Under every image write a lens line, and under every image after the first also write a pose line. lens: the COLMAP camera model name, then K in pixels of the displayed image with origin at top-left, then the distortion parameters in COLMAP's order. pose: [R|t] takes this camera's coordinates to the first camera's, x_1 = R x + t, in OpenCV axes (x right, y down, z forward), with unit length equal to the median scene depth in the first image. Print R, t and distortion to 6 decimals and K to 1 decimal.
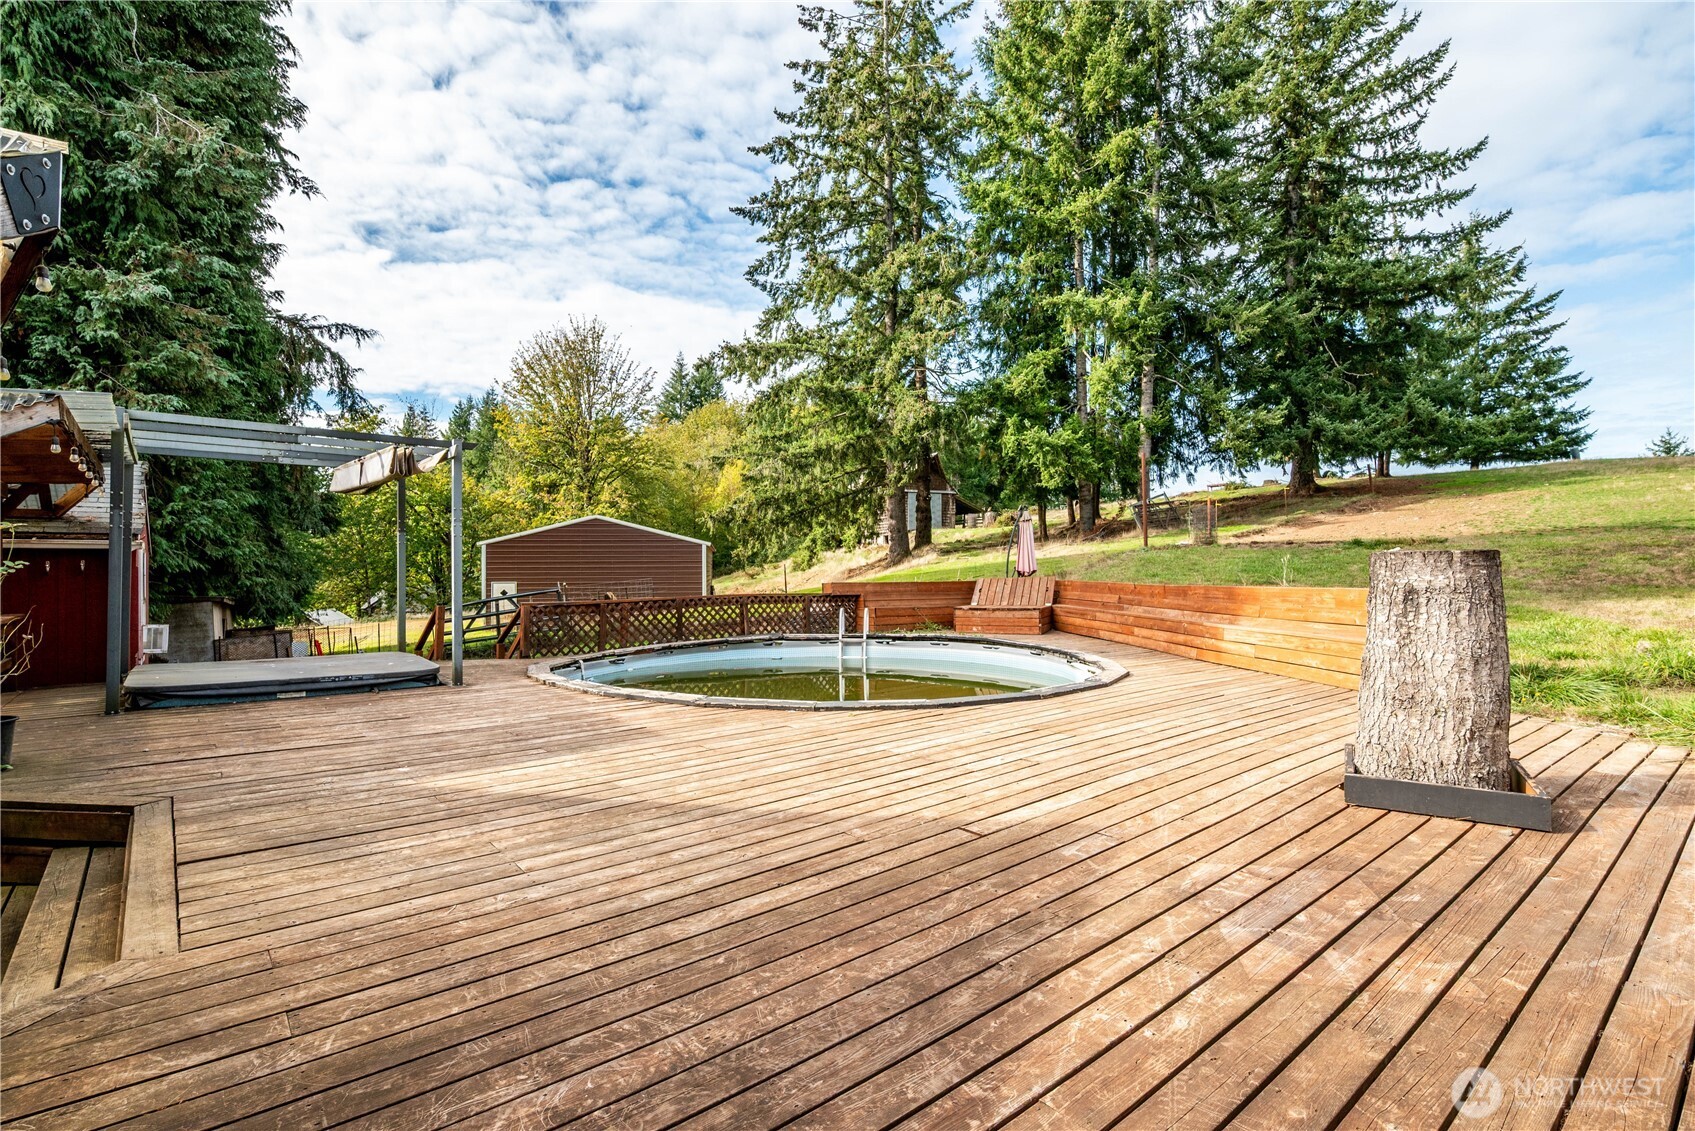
lens RADIAL K [[795.9, 0, 841.5], [0, 795.9, 557.3], [0, 0, 1]] dist [-0.004691, 0.000127]
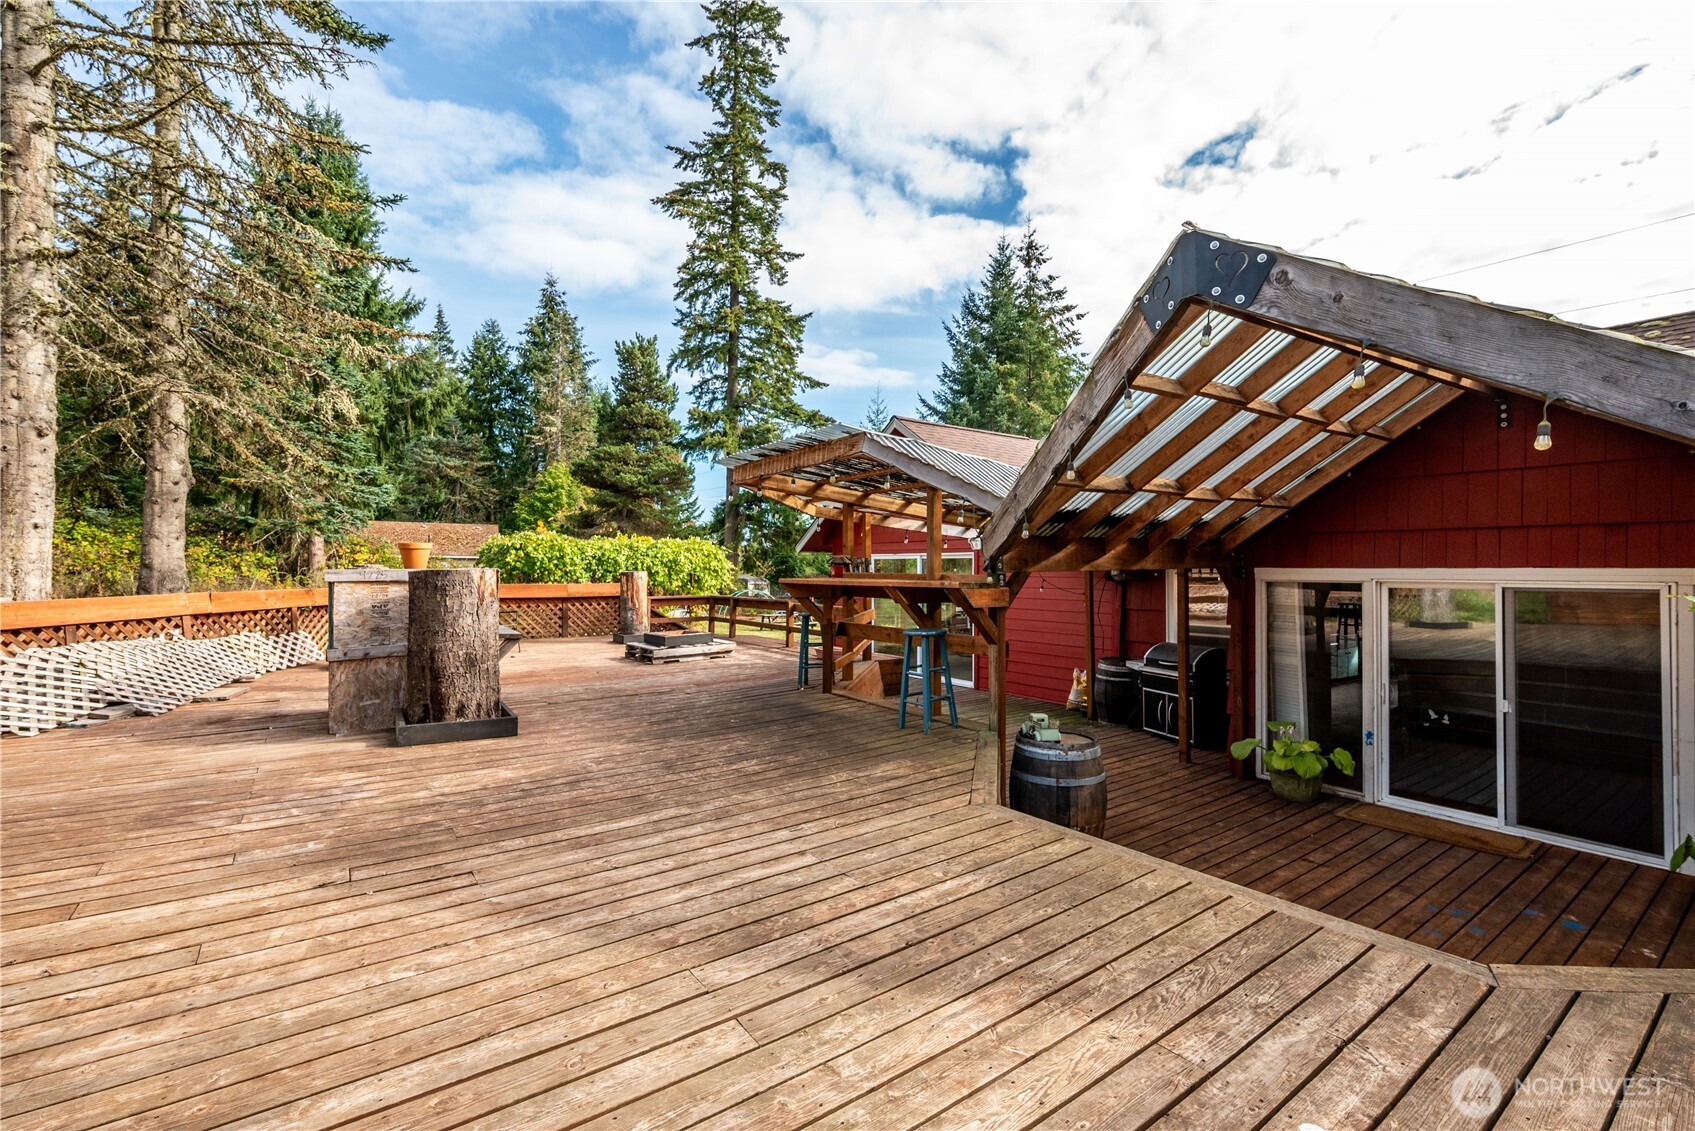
lens RADIAL K [[733.4, 0, 846.7], [0, 733.4, 564.0], [0, 0, 1]] dist [-0.004461, 0.000118]
pose [[-0.997747, 0.004053, 0.066968, -0.626387], [0.002462, 0.999713, -0.023829, 0.012772], [-0.067046, -0.023610, -0.997471, 2.421440]]
